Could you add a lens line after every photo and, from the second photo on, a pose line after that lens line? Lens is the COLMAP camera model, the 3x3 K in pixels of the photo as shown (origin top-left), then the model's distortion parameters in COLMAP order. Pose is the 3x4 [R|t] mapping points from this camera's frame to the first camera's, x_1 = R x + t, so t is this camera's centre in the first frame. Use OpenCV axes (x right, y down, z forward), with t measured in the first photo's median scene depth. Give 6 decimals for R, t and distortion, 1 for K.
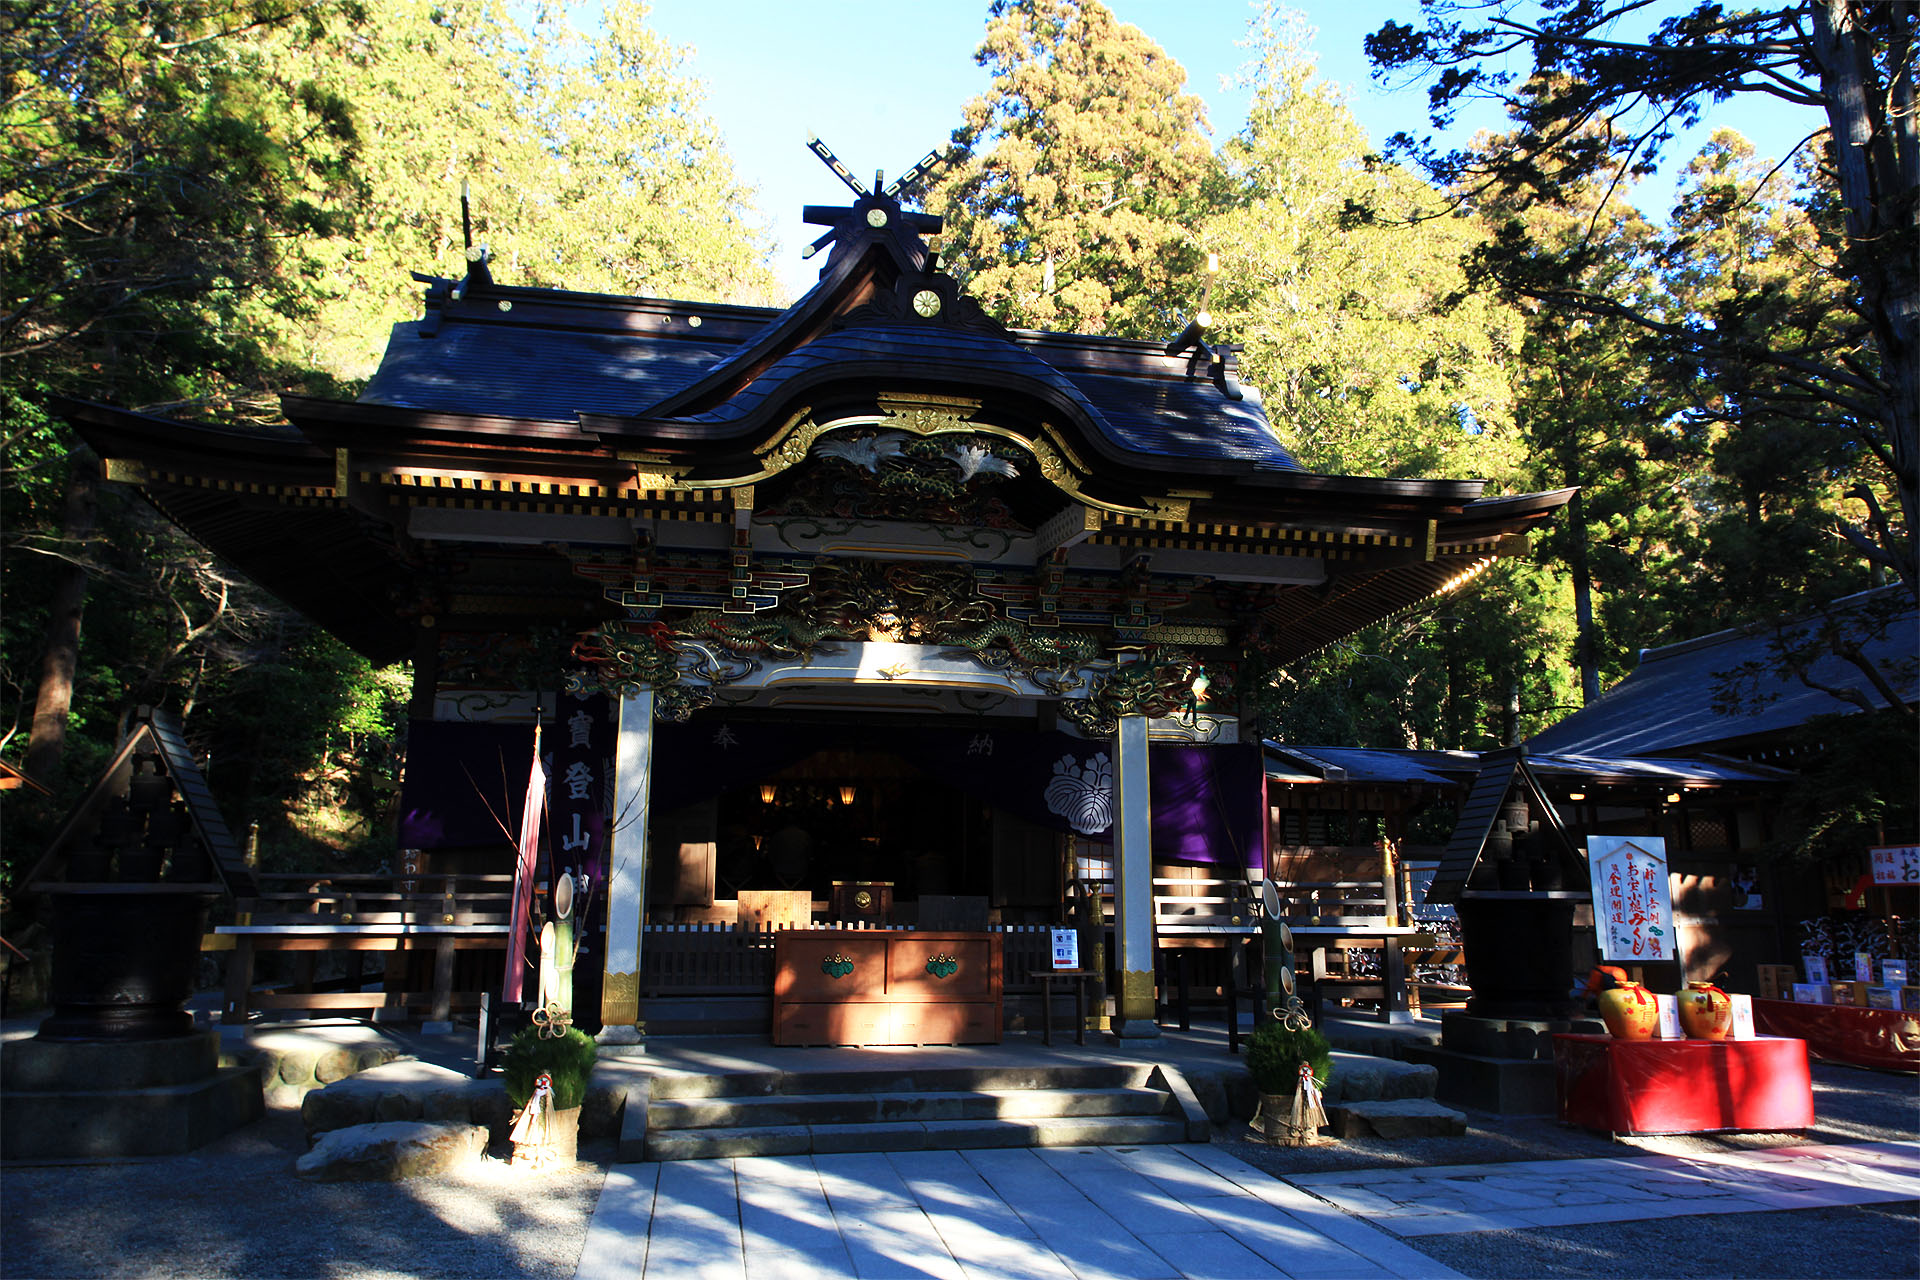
lens RADIAL K [[1205.2, 0, 960.0], [0, 1205.2, 640.0], [0, 0, 1]] dist [-0.025418, 0.004467]
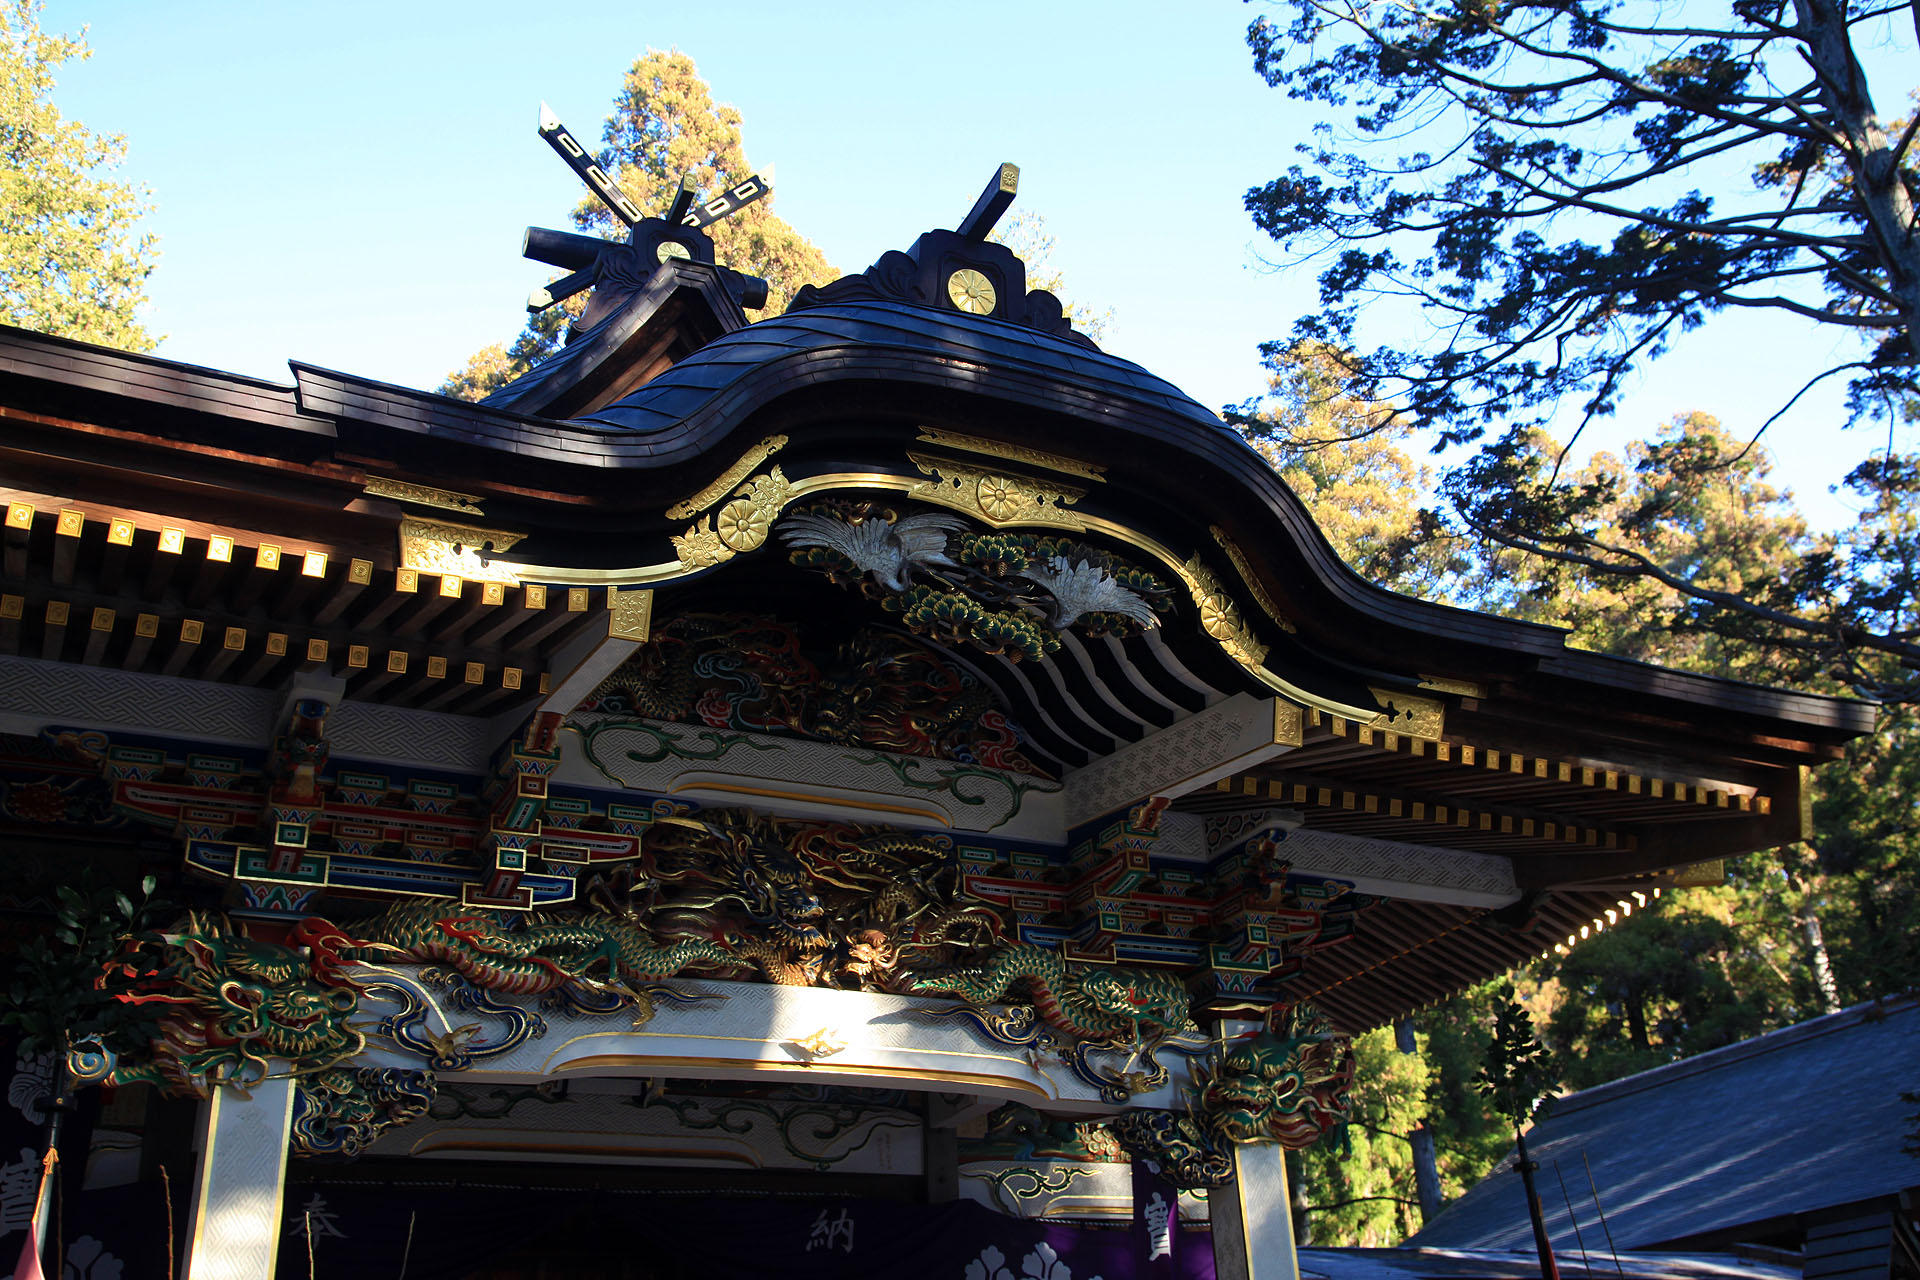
lens RADIAL K [[1776.5, 0, 960.0], [0, 1776.5, 640.0], [0, 0, 1]] dist [-0.043948, 0.003090]
pose [[0.957438, 0.072126, 0.279483, -0.205690], [0.003056, 0.965689, -0.259682, 0.052372], [-0.288624, 0.249484, 0.924367, 0.300236]]
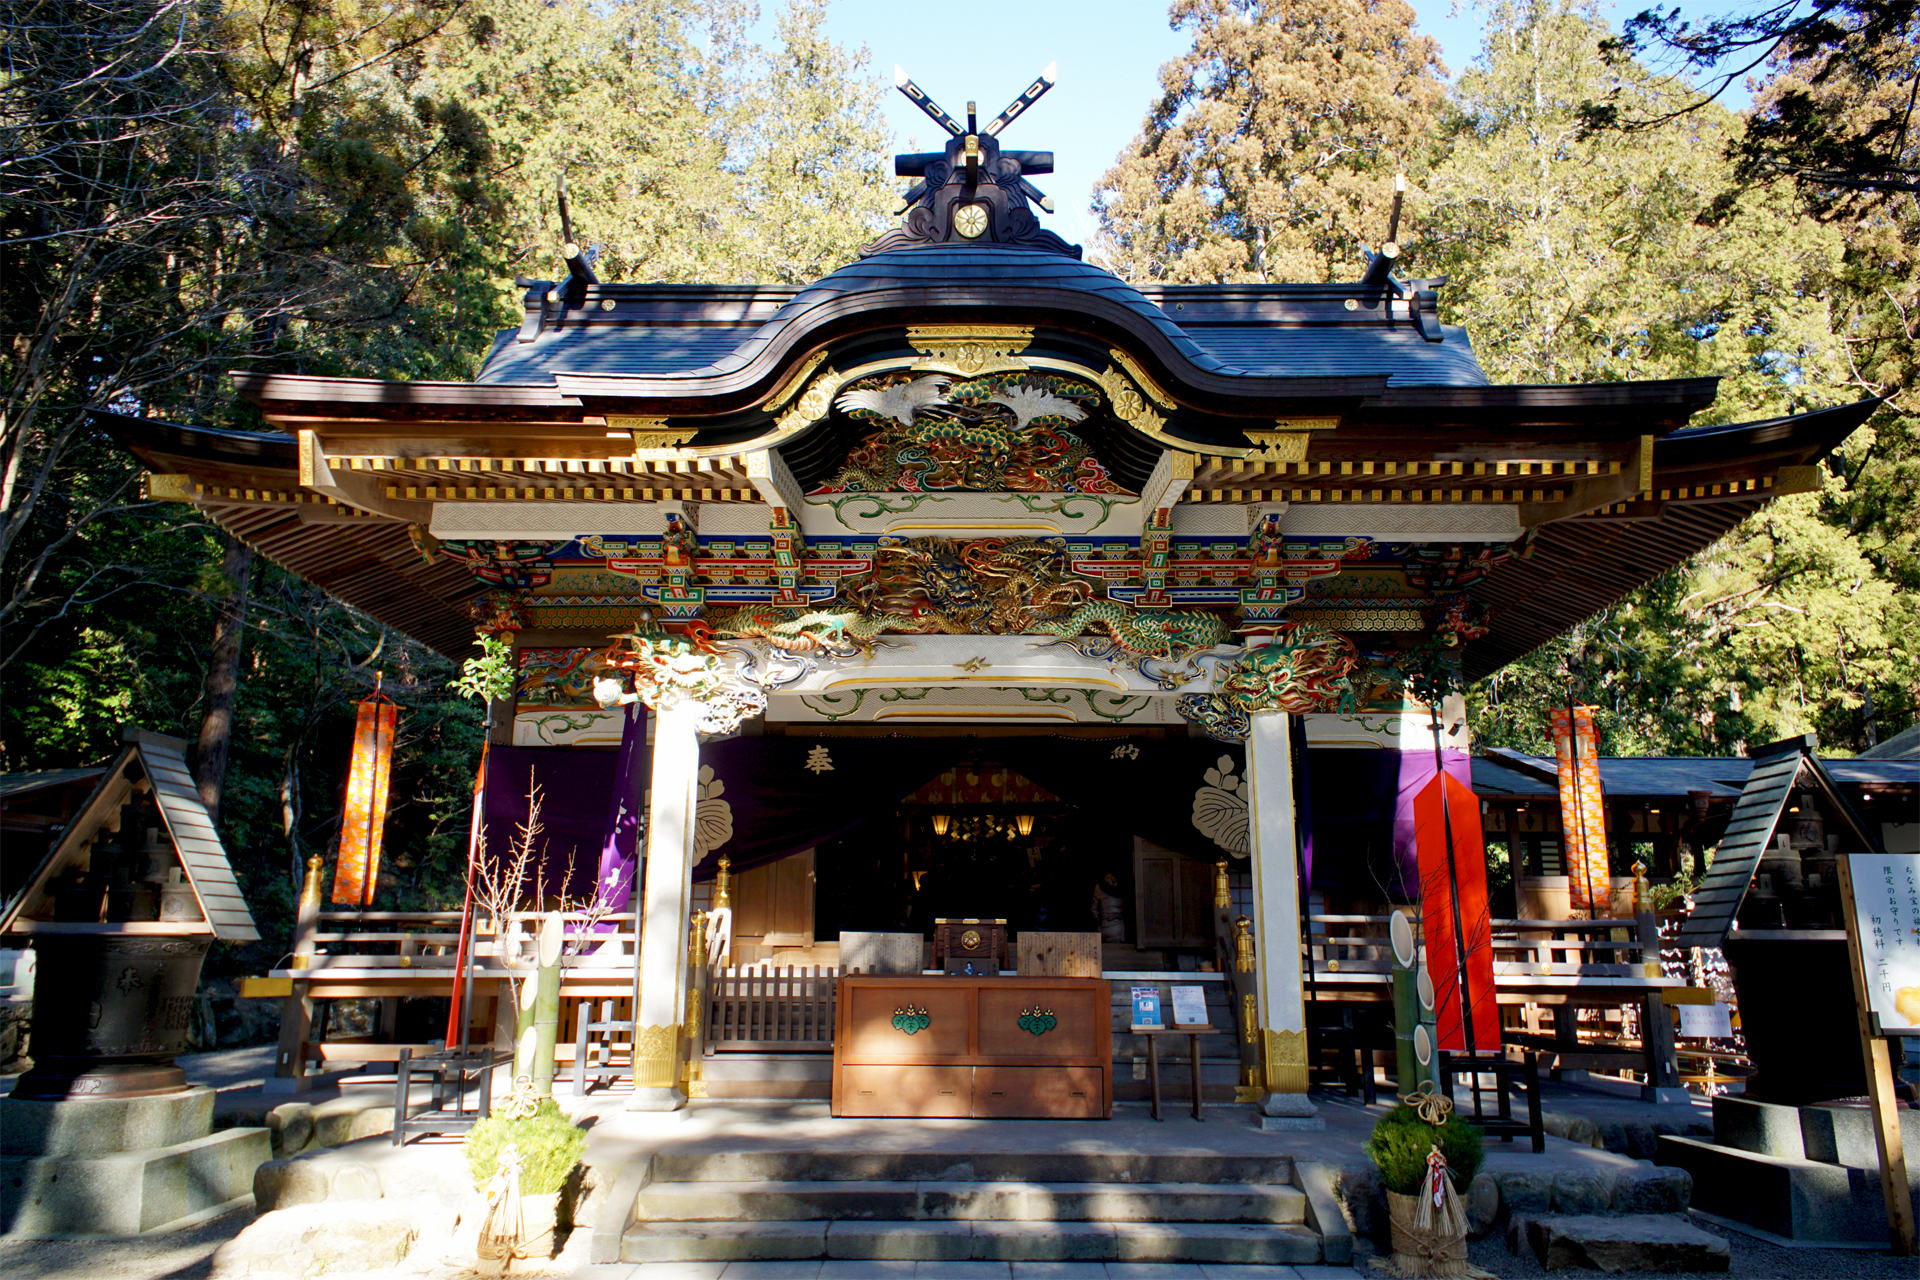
lens RADIAL K [[1263.4, 0, 960.0], [0, 1263.4, 640.0], [0, 0, 1]] dist [0.031076, -0.049457]
pose [[0.981203, -0.042099, -0.188331, 0.104381], [0.038152, 0.998971, -0.024534, 0.027861], [0.189170, 0.016887, 0.981799, 0.125491]]
